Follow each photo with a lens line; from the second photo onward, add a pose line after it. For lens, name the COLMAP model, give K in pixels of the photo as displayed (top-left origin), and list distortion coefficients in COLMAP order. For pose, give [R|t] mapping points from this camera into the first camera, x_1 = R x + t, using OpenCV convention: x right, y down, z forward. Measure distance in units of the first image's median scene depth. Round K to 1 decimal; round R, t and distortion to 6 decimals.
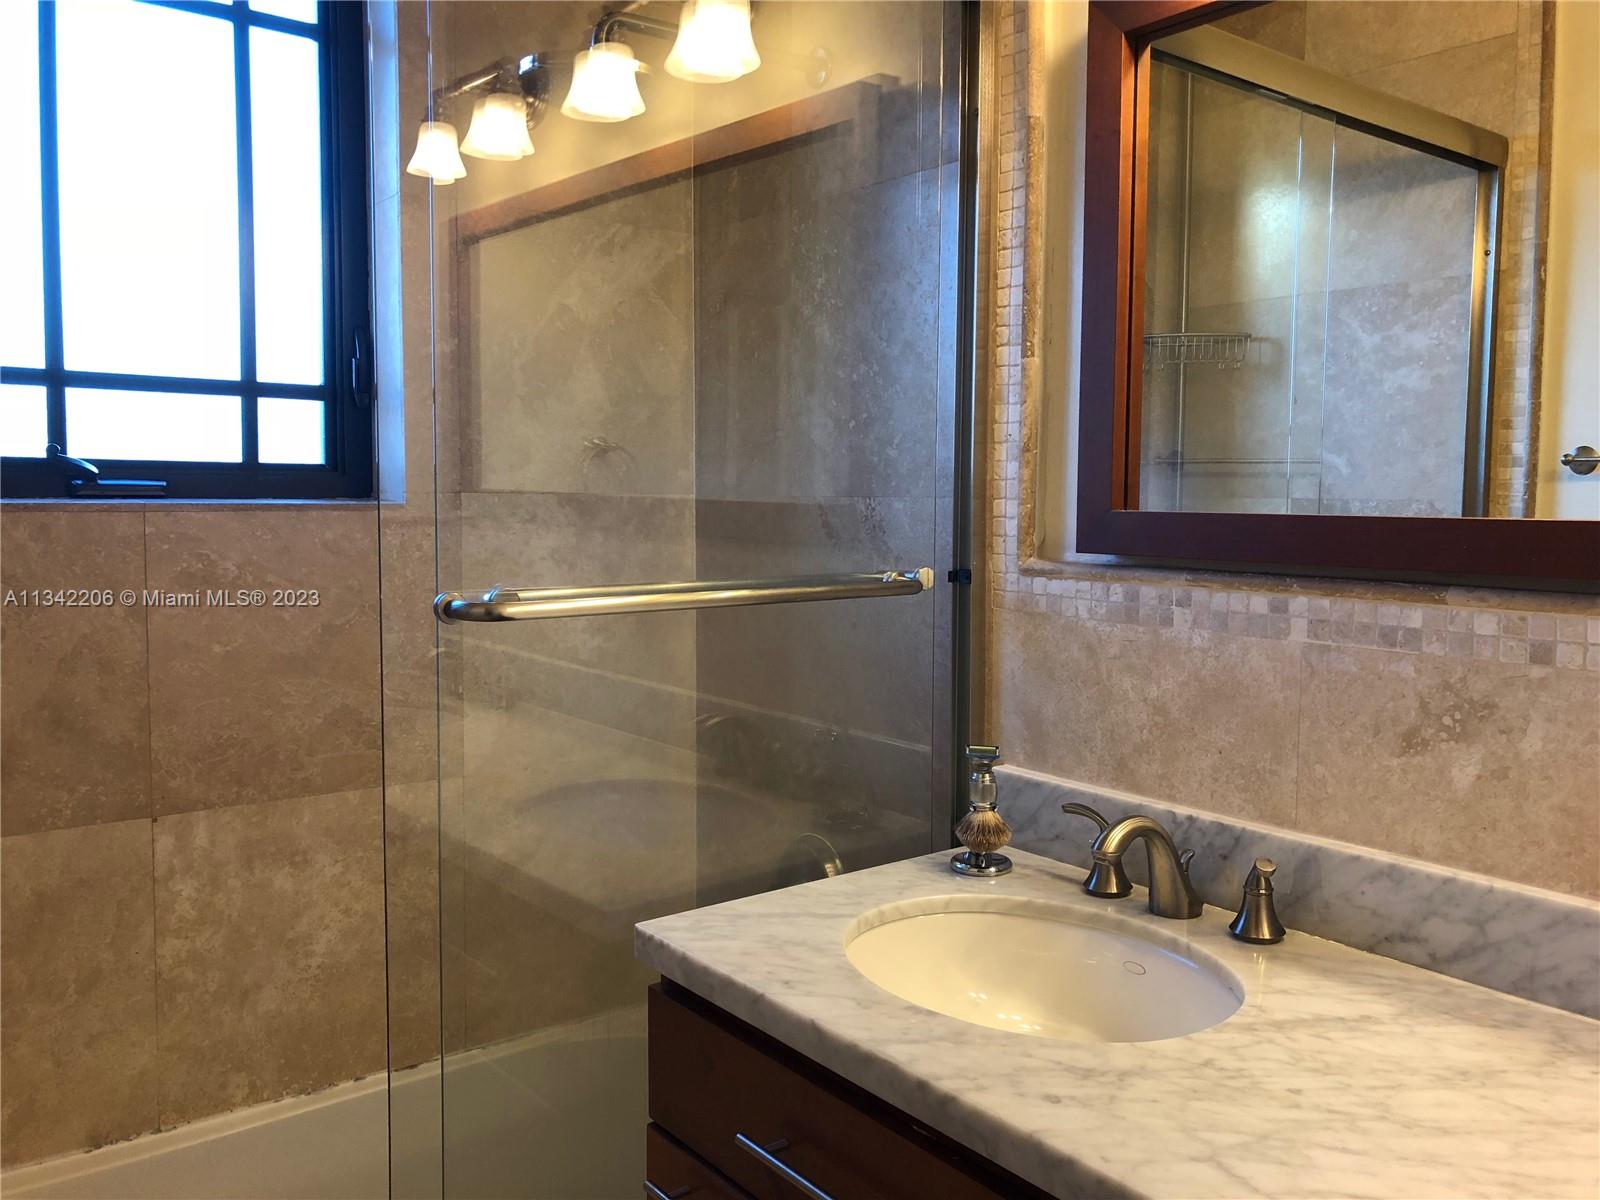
lens RADIAL K [[1331.1, 0, 794.0], [0, 1331.1, 588.2], [0, 0, 1]] dist [0.042645, -0.053867]
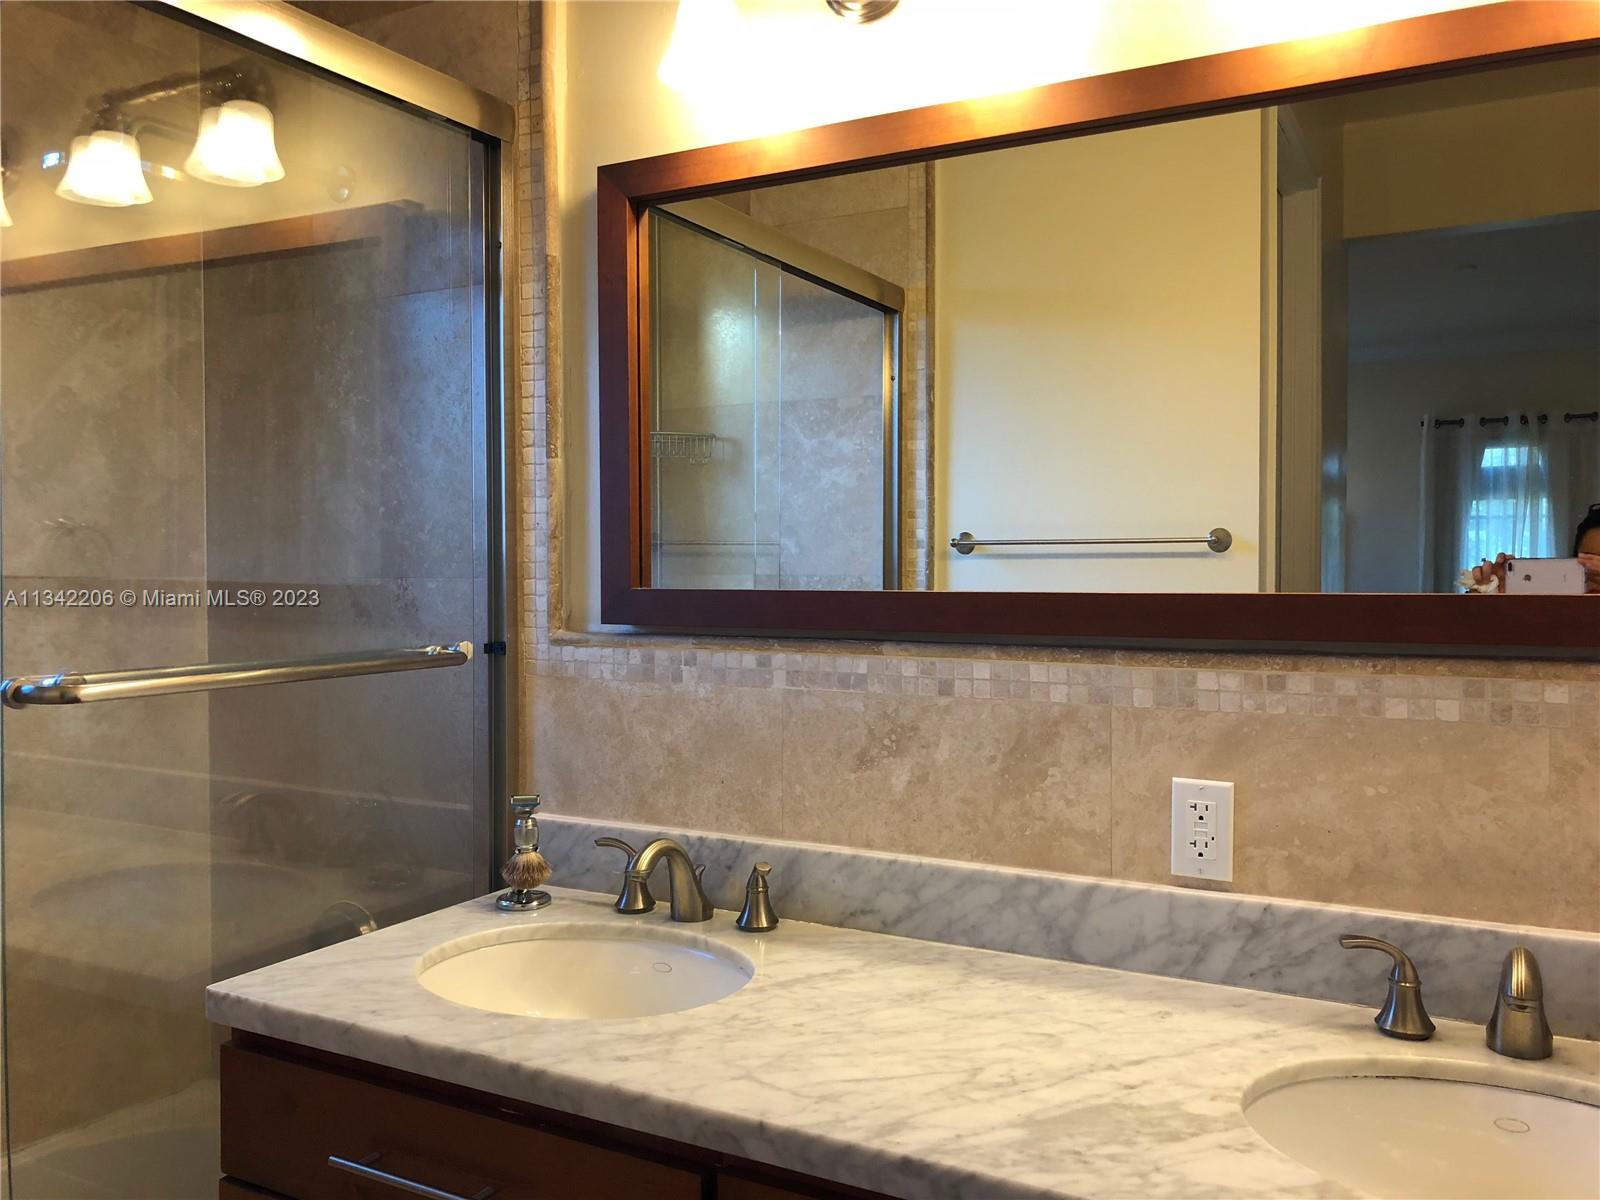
lens RADIAL K [[1331.1, 0, 803.7], [0, 1331.1, 605.4], [0, 0, 1]] dist [0.042645, -0.053867]
pose [[0.917561, -0.020007, 0.397091, -0.087629], [0.037133, 0.998680, -0.035486, 0.005162], [-0.395857, 0.047306, 0.917093, -0.148177]]
